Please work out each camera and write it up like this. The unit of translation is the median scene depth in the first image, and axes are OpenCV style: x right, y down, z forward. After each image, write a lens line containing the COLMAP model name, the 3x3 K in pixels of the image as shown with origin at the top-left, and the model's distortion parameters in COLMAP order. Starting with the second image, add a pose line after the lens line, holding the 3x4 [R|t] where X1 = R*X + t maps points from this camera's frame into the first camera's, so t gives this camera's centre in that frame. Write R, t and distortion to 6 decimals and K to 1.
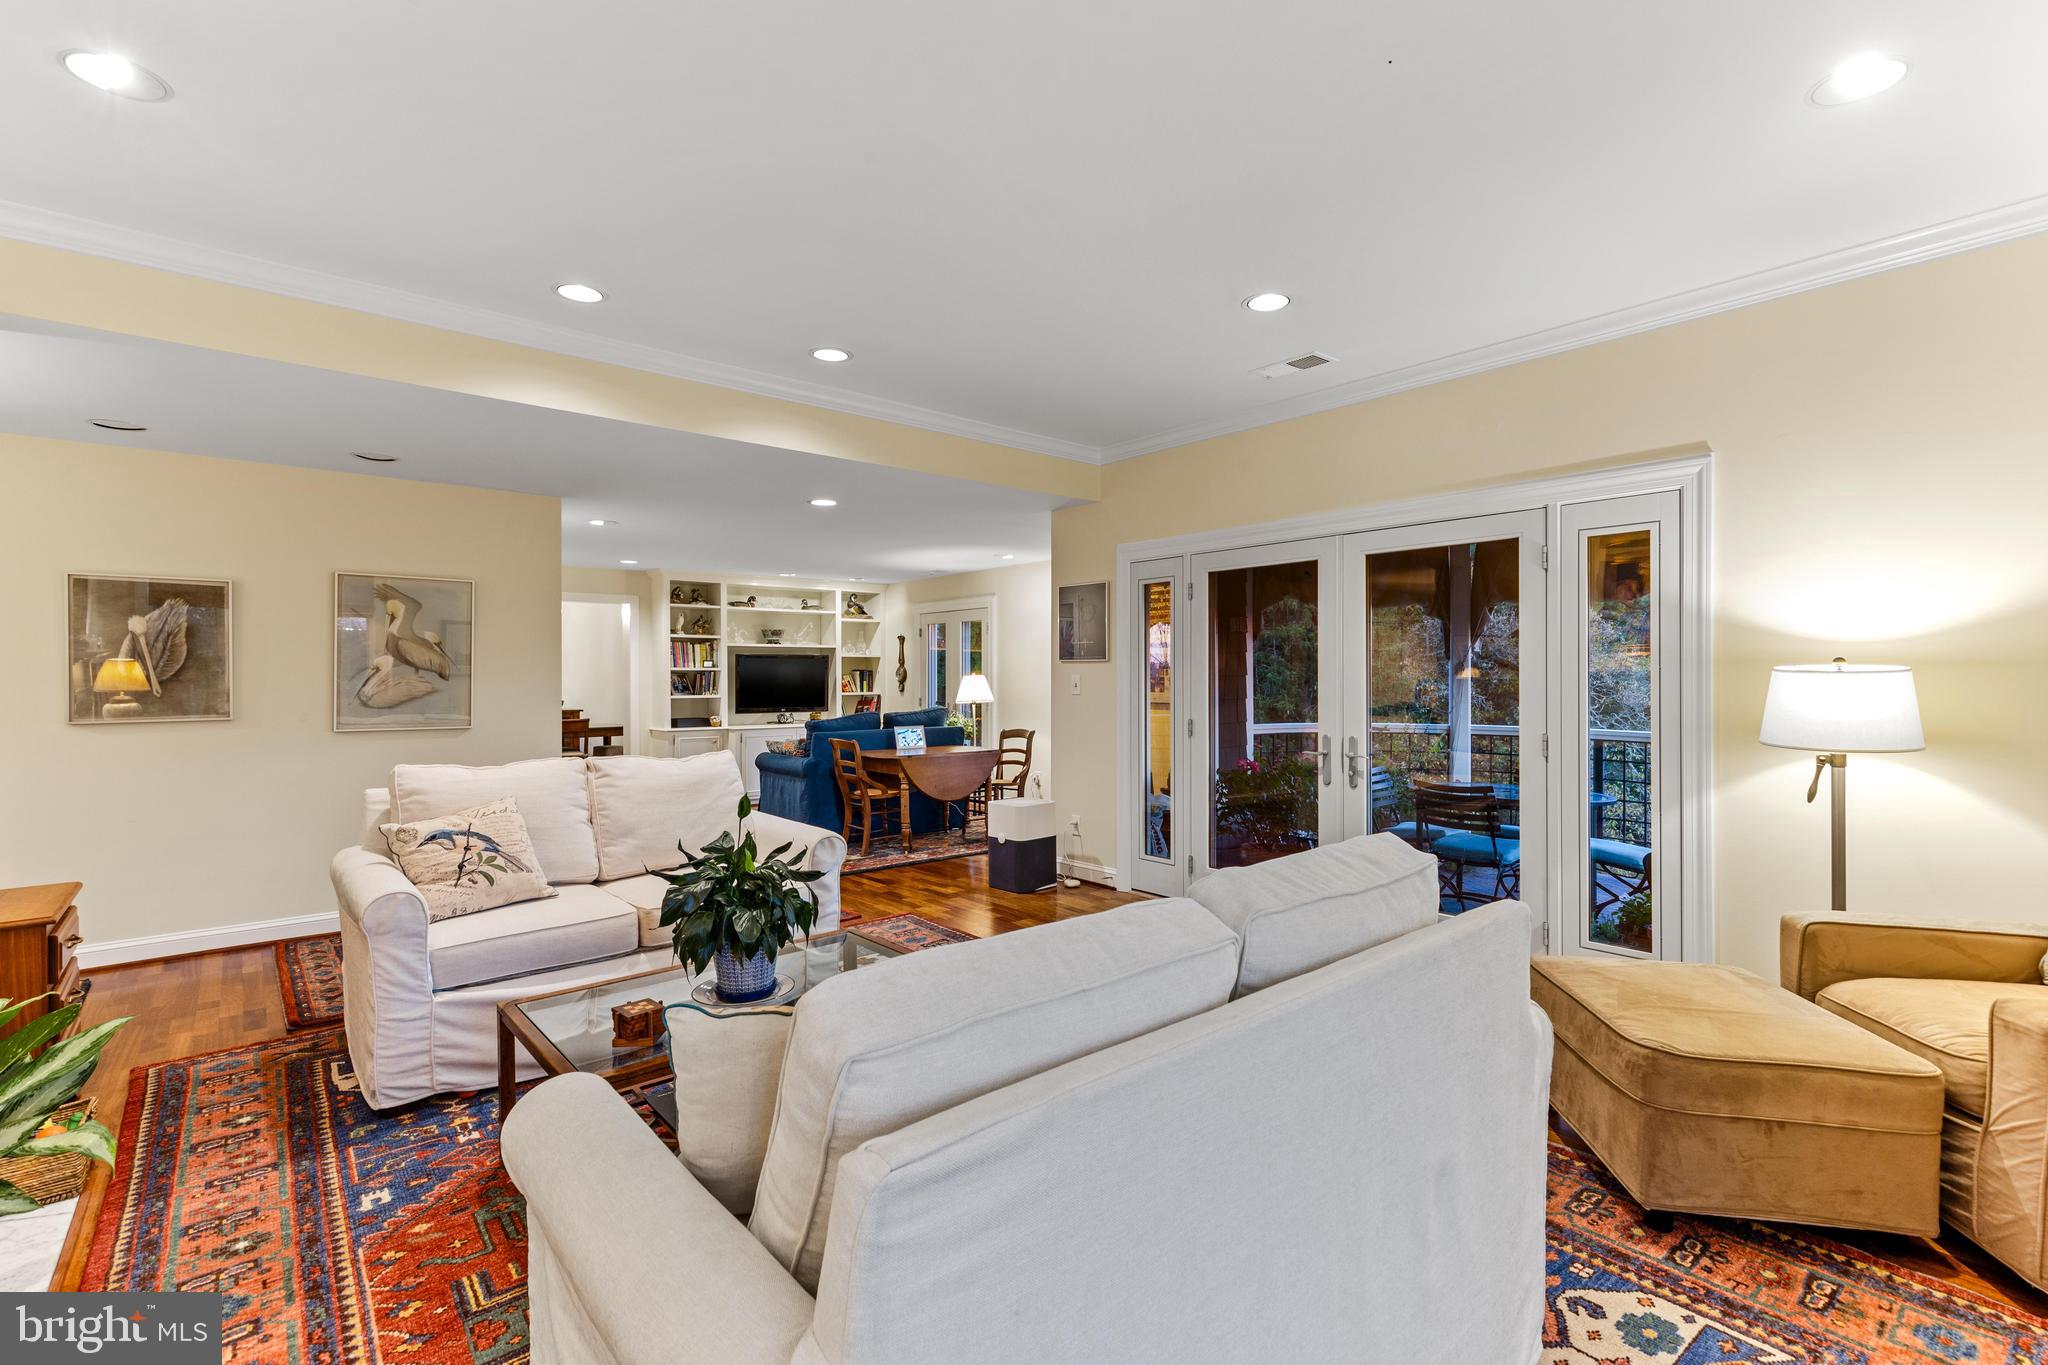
lens RADIAL K [[924.7, 0, 1022.1], [0, 924.7, 683.1], [0, 0, 1]] dist [0.005888, -0.001876]
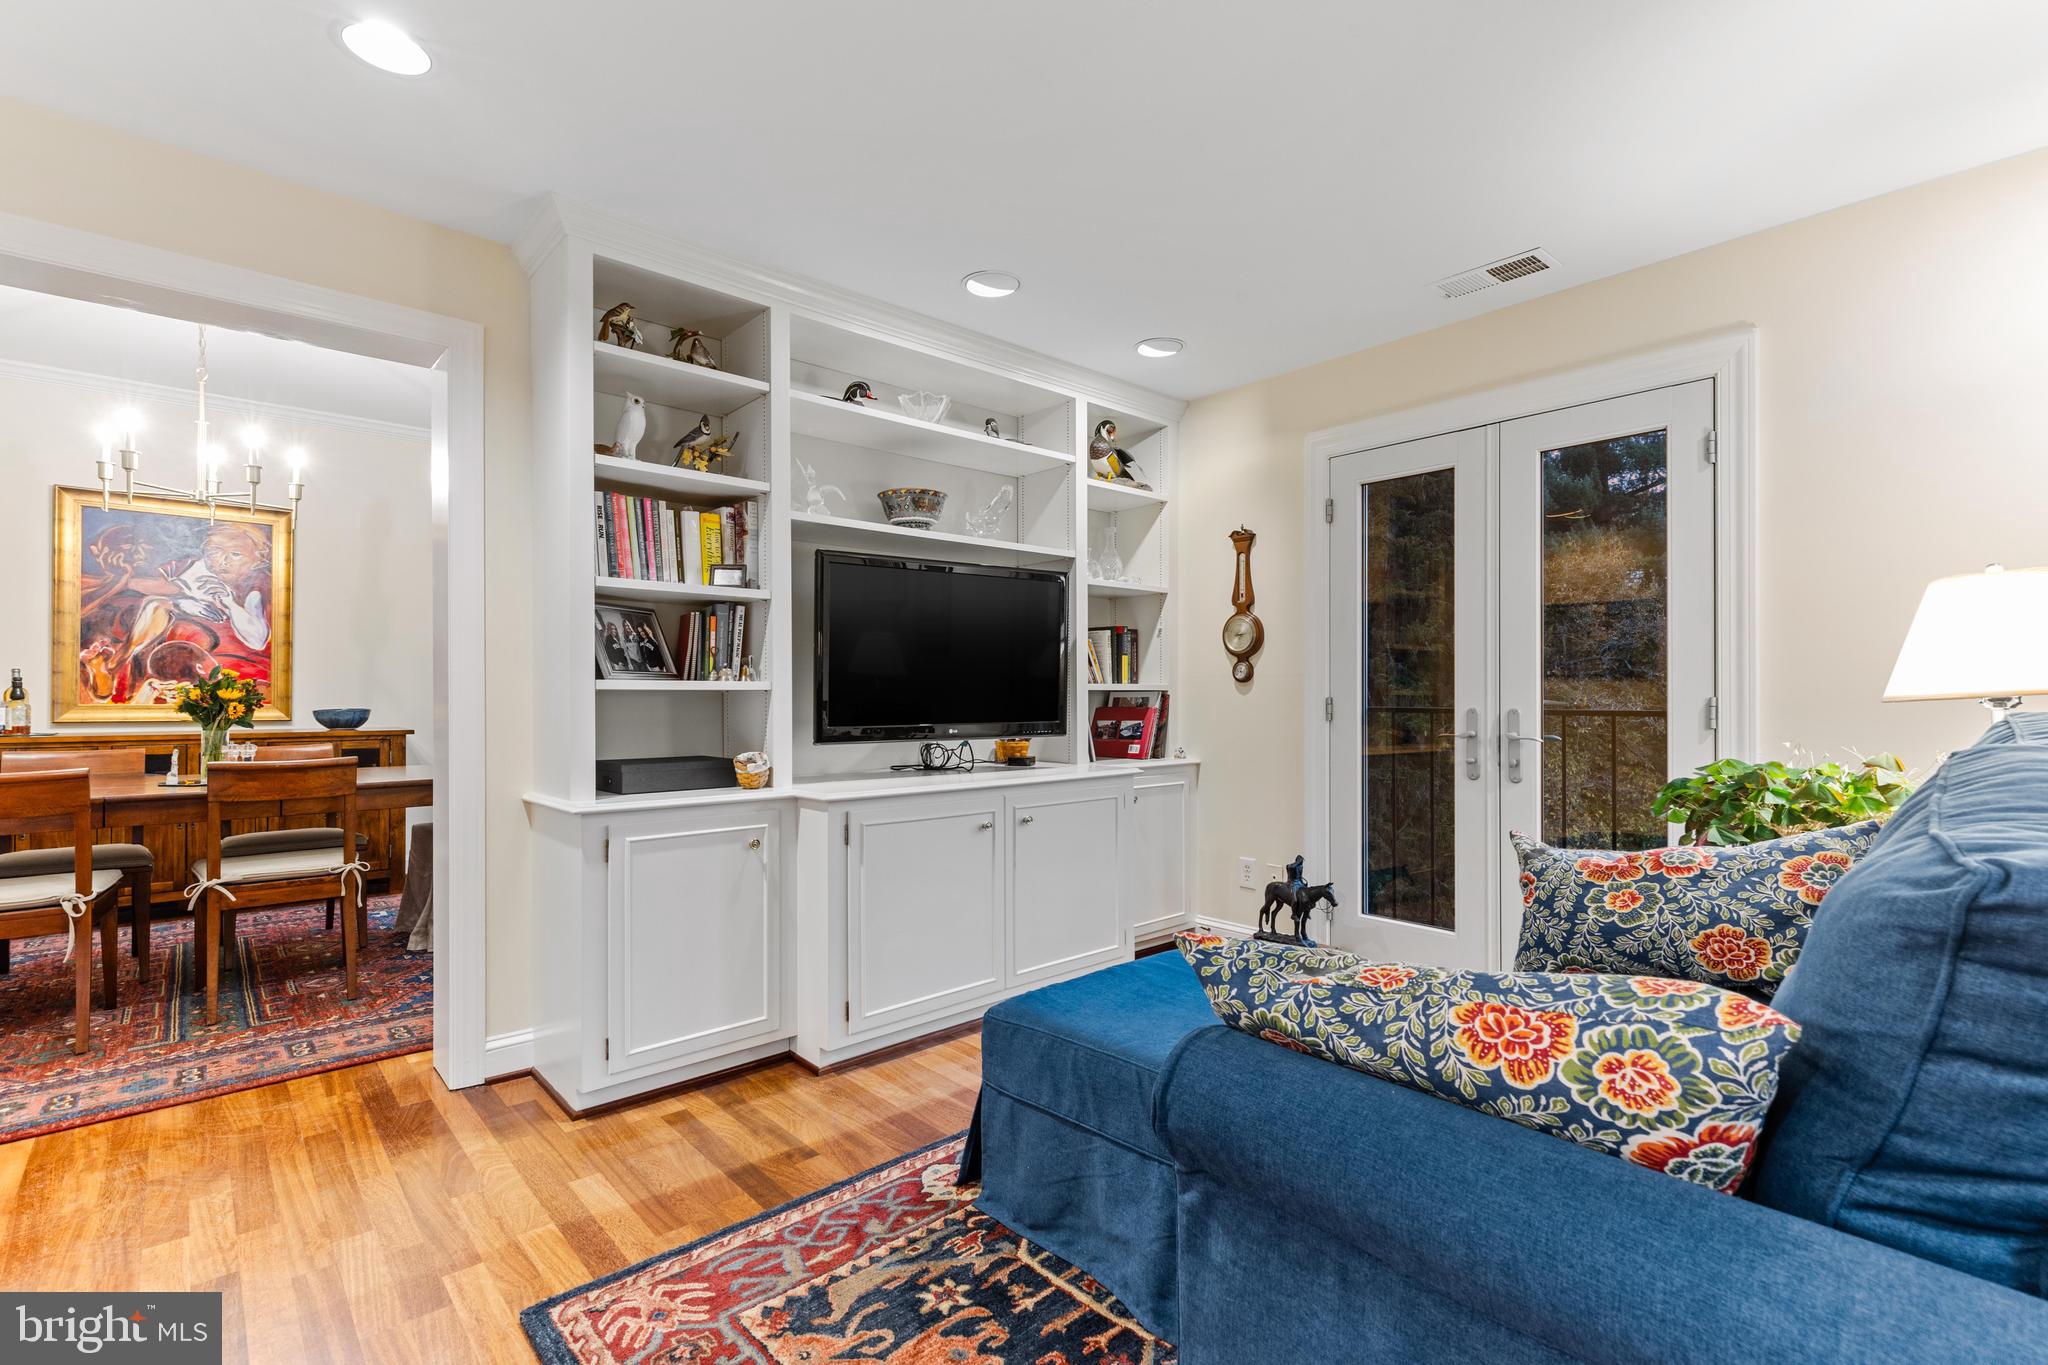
lens RADIAL K [[924.7, 0, 1029.4], [0, 924.7, 694.0], [0, 0, 1]] dist [0.005888, -0.001876]
pose [[0.999320, 0.002317, 0.036788, -0.246105], [-0.001938, 0.999945, -0.010346, 0.019470], [-0.036810, 0.010268, 0.999270, 0.679914]]
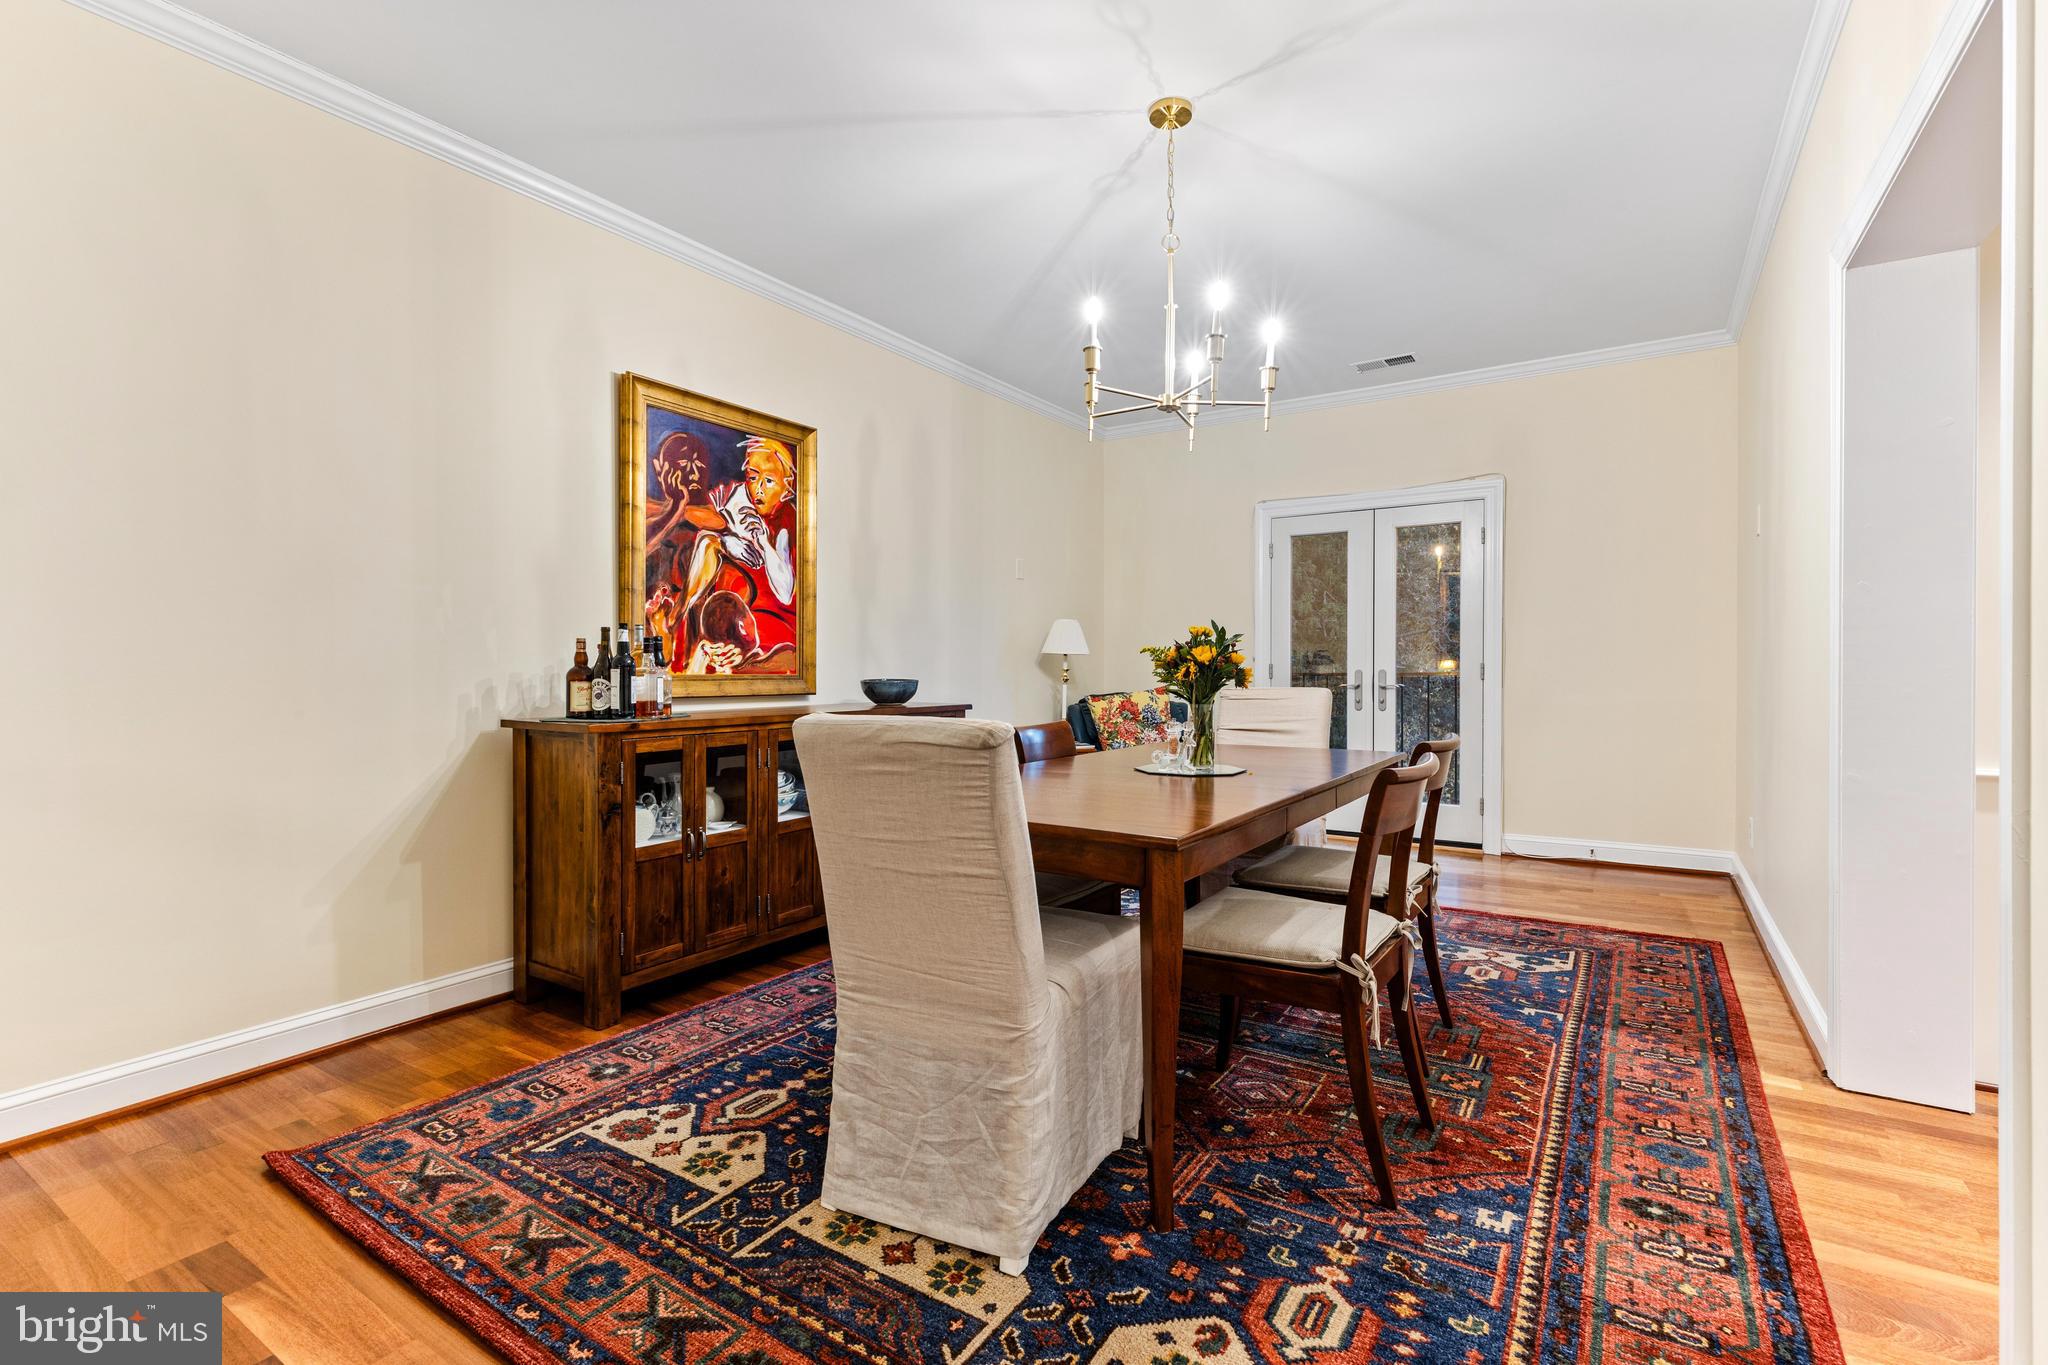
lens RADIAL K [[924.7, 0, 1032.8], [0, 924.7, 674.0], [0, 0, 1]] dist [0.005888, -0.001876]
pose [[0.952702, 0.002768, 0.303895, -0.687301], [-0.004836, 0.999970, 0.006055, 0.017909], [-0.303869, -0.007239, 0.952686, 0.796397]]
